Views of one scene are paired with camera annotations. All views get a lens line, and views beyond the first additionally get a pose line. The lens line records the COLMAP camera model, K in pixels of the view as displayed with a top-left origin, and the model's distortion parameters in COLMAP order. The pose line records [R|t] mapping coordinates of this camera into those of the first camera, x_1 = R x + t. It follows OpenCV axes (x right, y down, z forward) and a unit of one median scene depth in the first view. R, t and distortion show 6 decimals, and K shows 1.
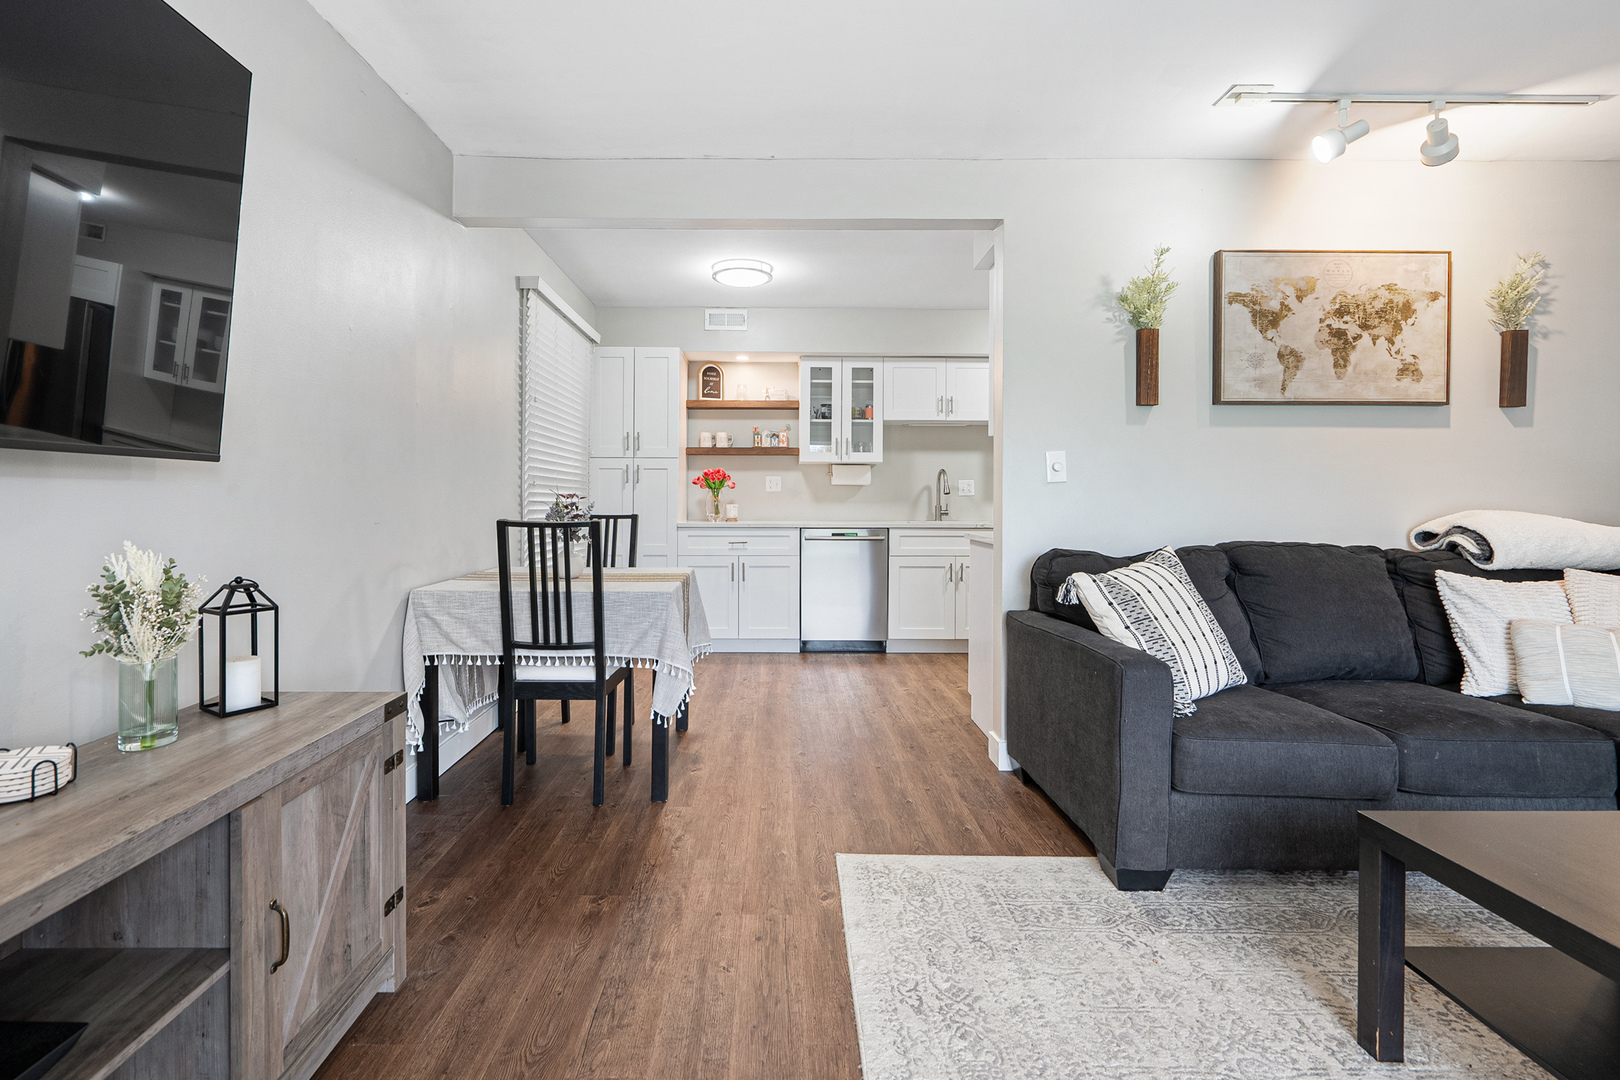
lens RADIAL K [[754.0, 0, 812.4], [0, 754.0, 514.7], [0, 0, 1]] dist [0.000817, 0.000348]
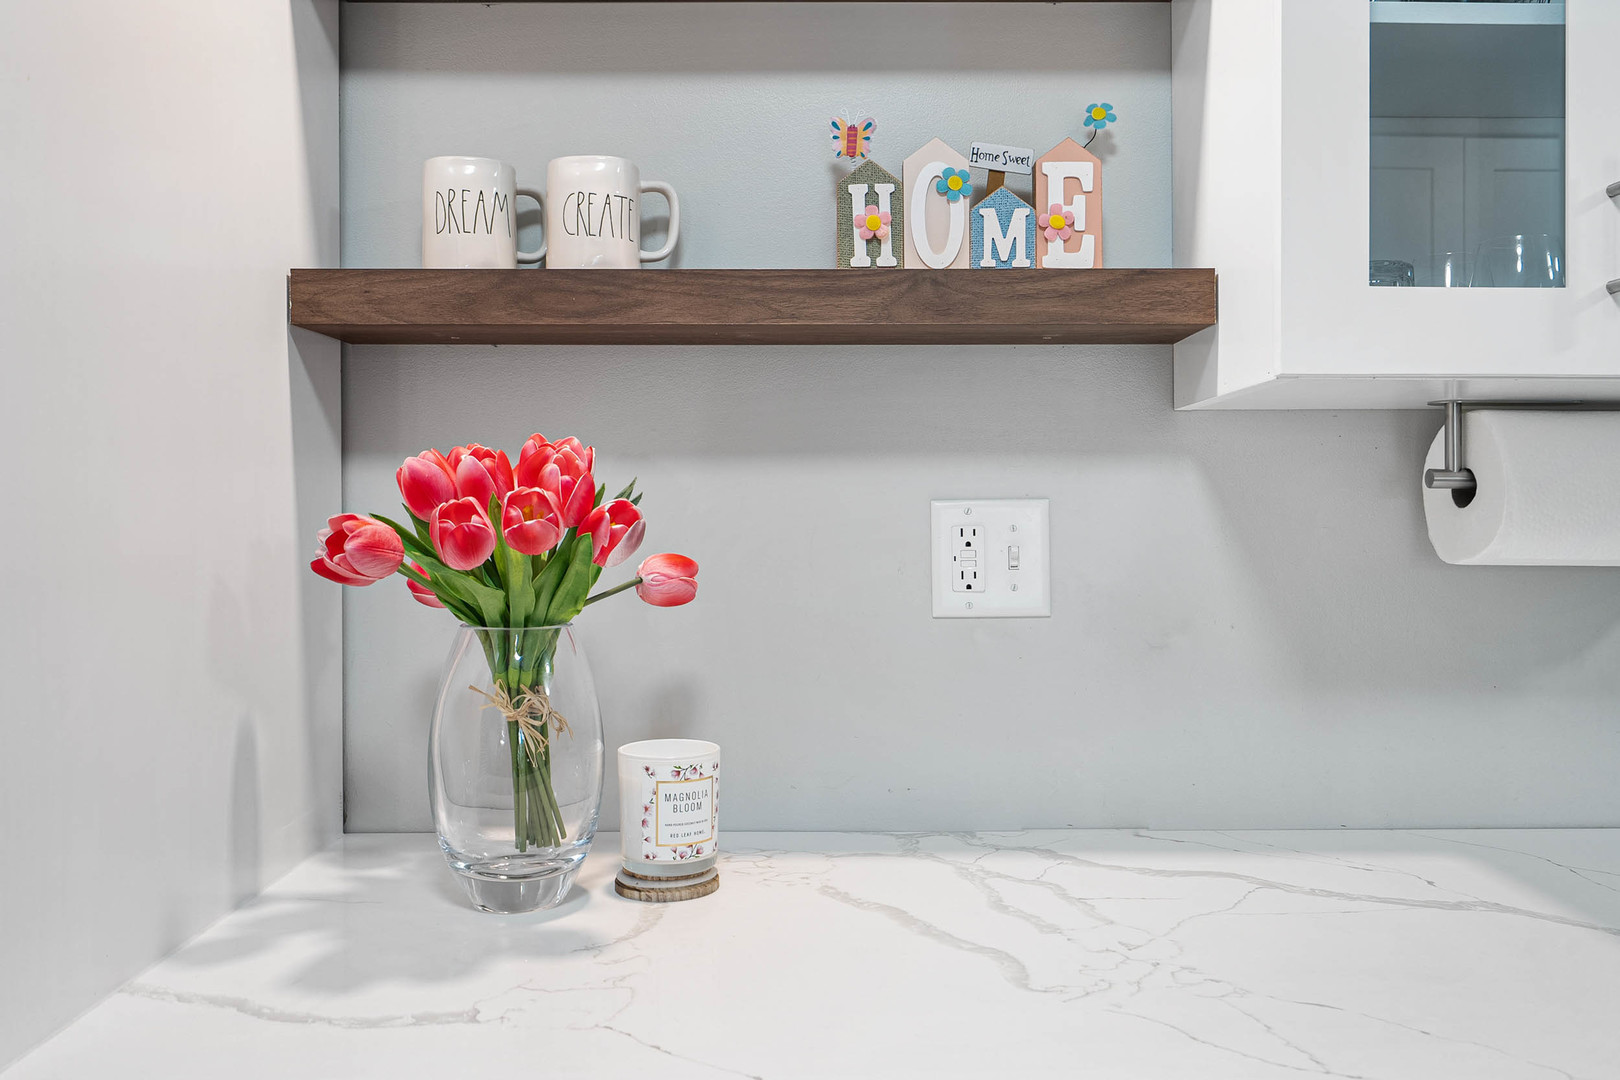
lens RADIAL K [[1311.0, 0, 810.0], [0, 1311.0, 540.0], [0, 0, 1]] dist [-0.005198, -0.001870]
pose [[0.998614, 0.001070, -0.052628, -0.142949], [-0.001134, 0.999999, -0.001173, -0.089979], [0.052627, 0.001231, 0.998613, 1.569425]]
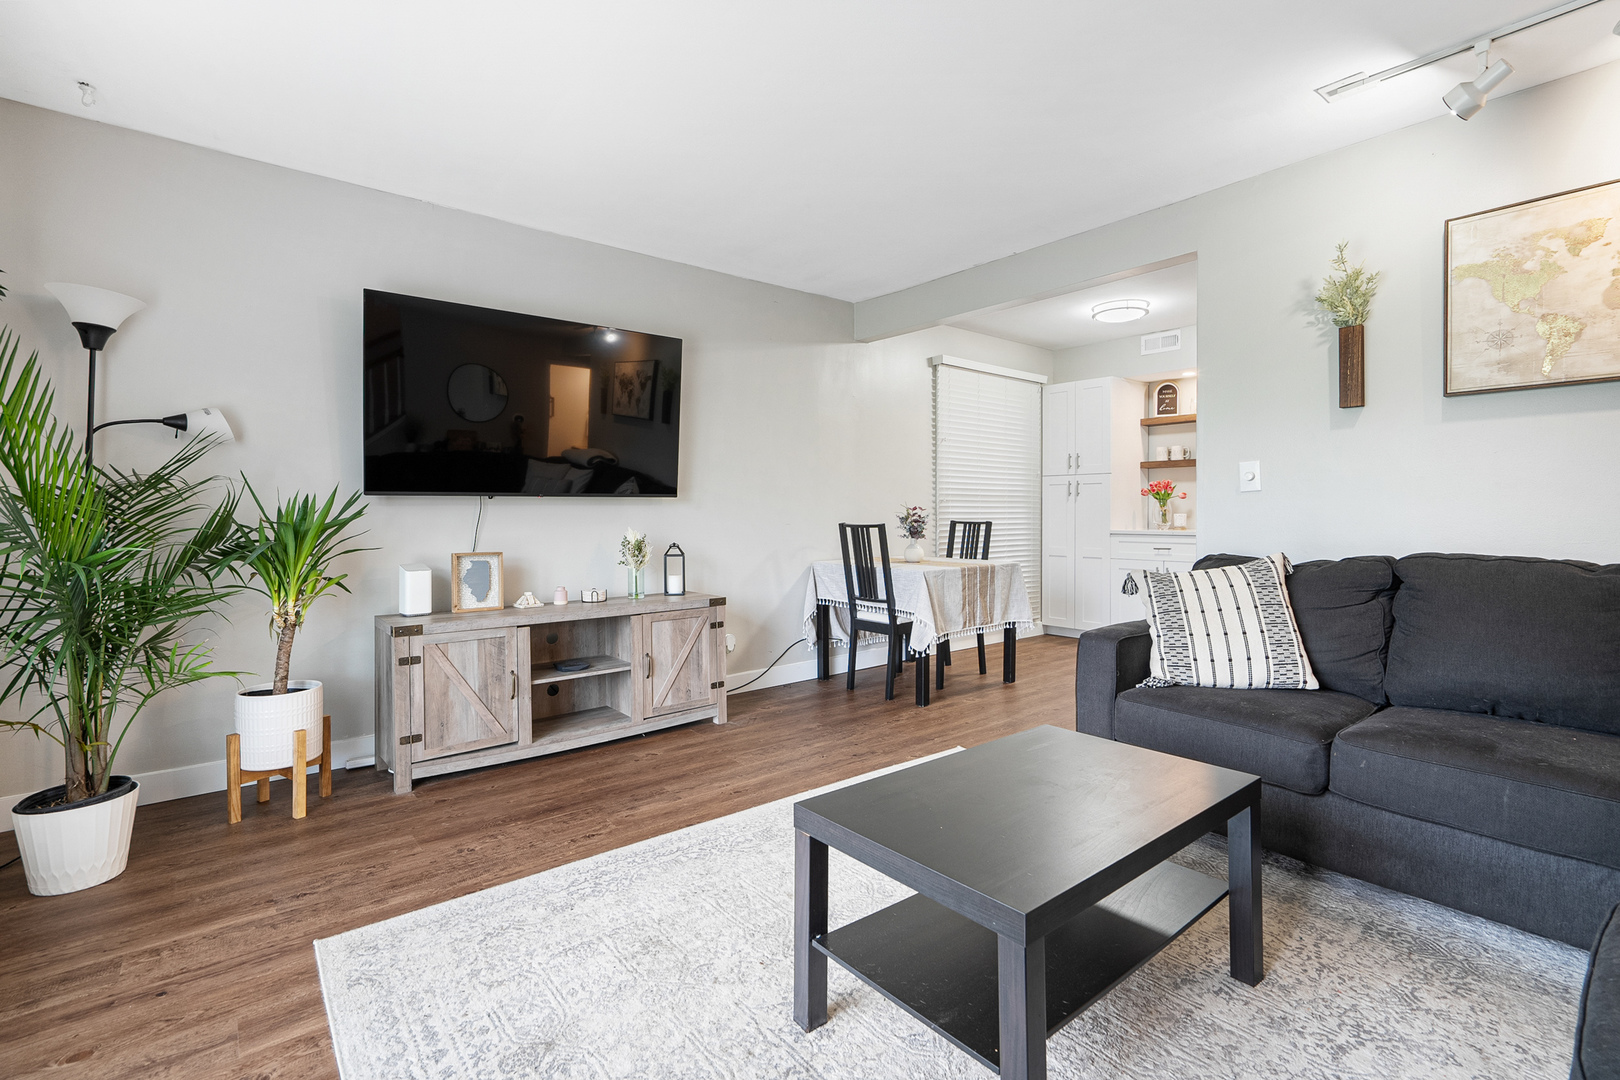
lens RADIAL K [[742.2, 0, 810.0], [0, 742.2, 540.0], [0, 0, 1]] dist [0.000451, 0.000162]
pose [[0.628480, 0.024745, -0.777432, 0.741041], [-0.008922, 0.999657, 0.024606, 0.003961], [0.777775, -0.008529, 0.628485, -0.111495]]
